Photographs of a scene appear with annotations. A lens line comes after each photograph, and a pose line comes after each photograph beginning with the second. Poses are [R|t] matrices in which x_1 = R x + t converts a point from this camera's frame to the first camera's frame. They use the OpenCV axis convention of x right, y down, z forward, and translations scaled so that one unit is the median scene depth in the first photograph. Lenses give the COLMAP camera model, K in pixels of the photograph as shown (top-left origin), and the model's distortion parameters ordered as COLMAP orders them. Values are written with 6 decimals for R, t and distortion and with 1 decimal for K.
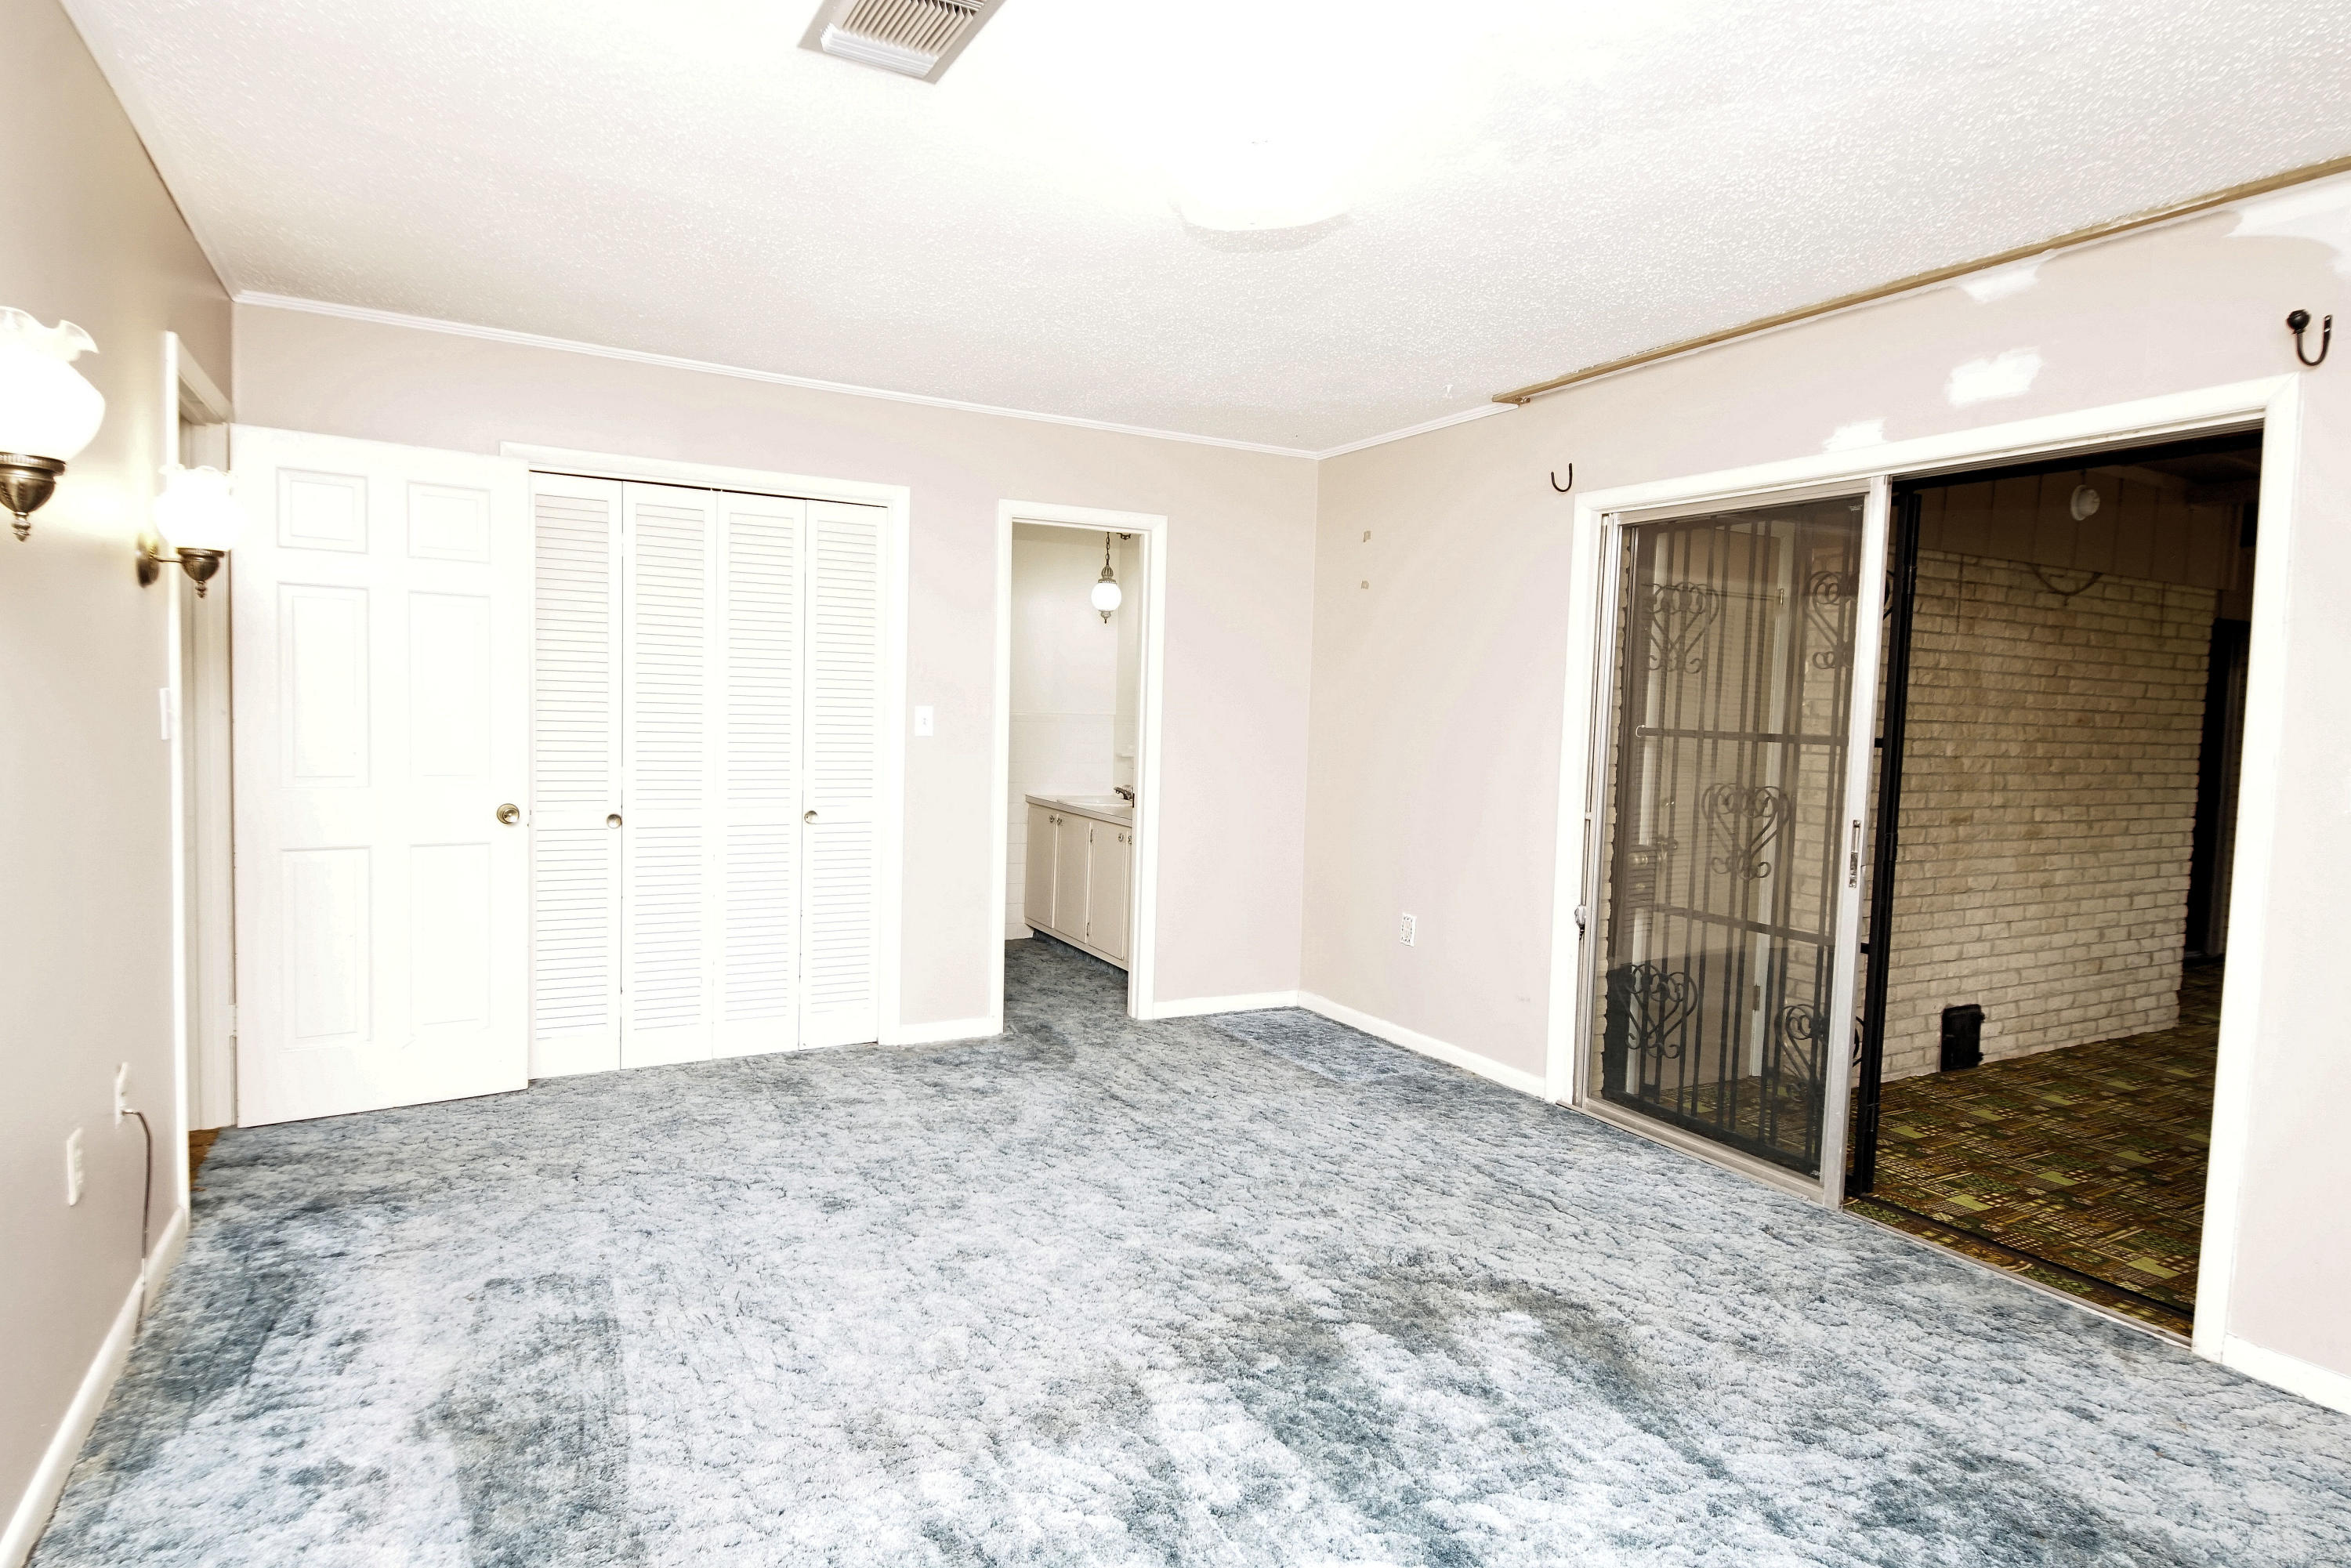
lens RADIAL K [[1259.9, 0, 1145.7], [0, 1259.9, 775.8], [0, 0, 1]] dist [0.043724, -0.042491]
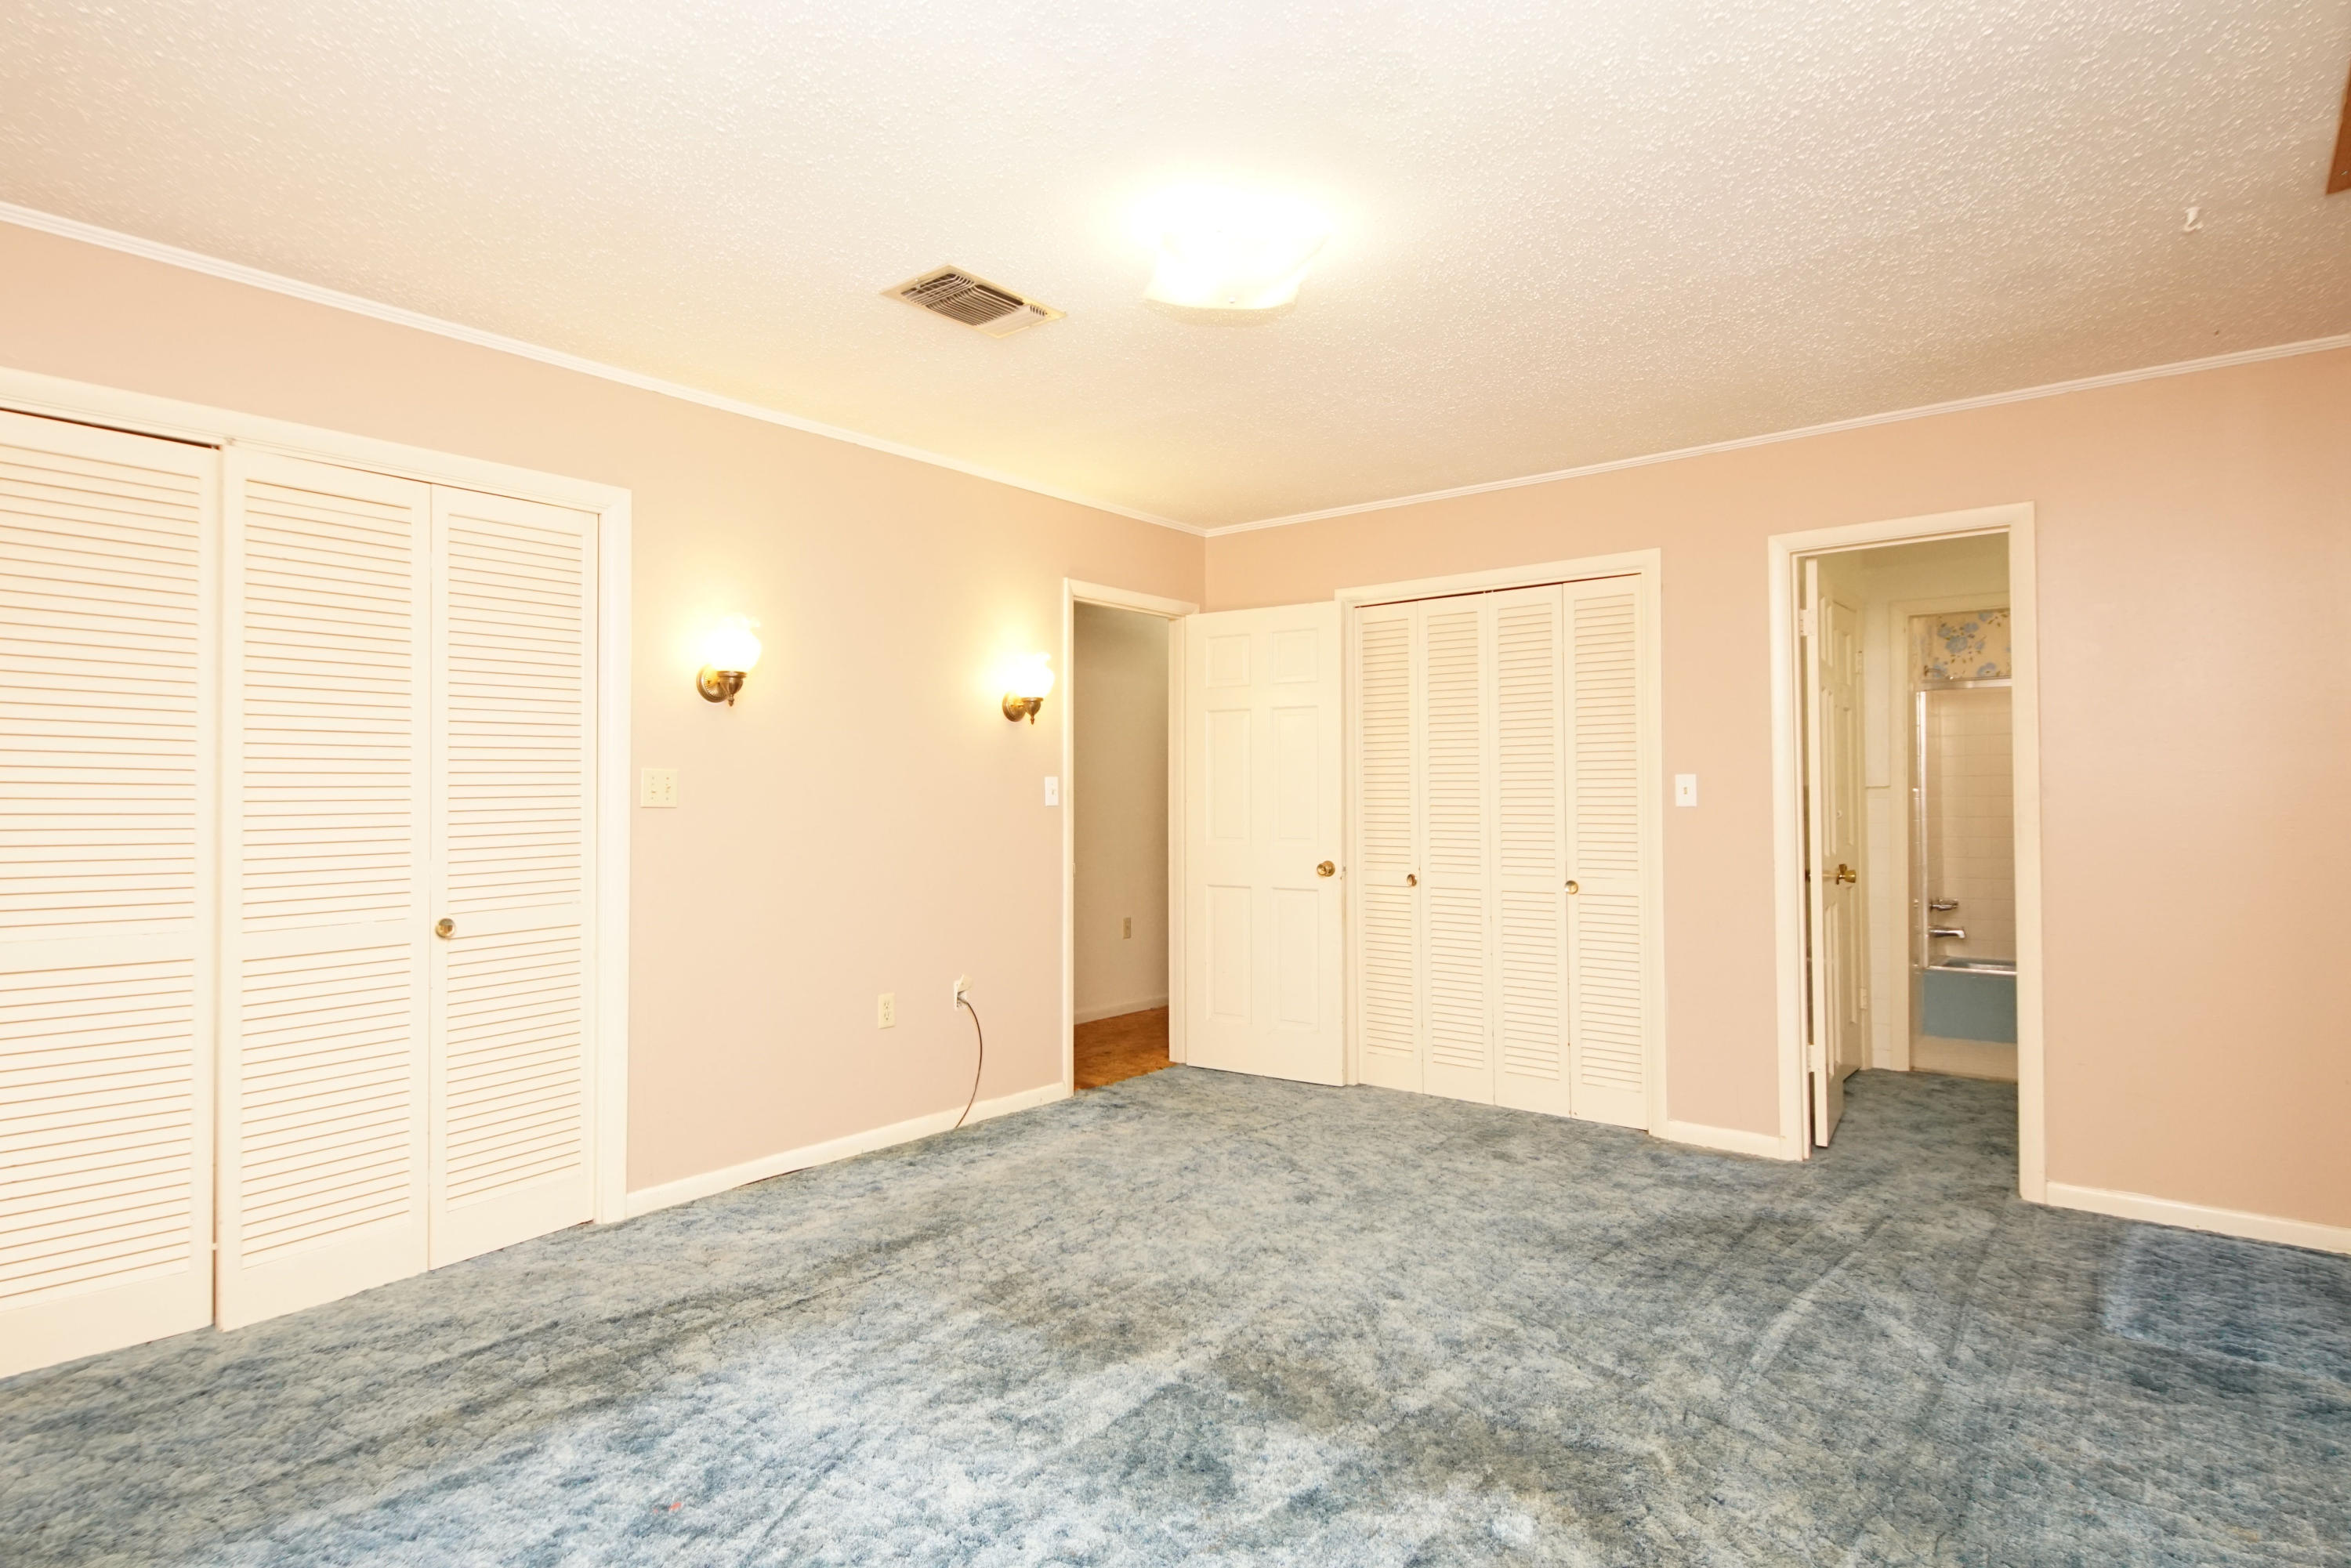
lens RADIAL K [[1259.9, 0, 1145.7], [0, 1259.9, 775.8], [0, 0, 1]] dist [0.043724, -0.042491]
pose [[0.370853, -0.048930, -0.927402, 0.660139], [-0.039809, 0.996856, -0.068513, 0.031412], [0.927838, 0.062327, 0.367739, 0.346733]]
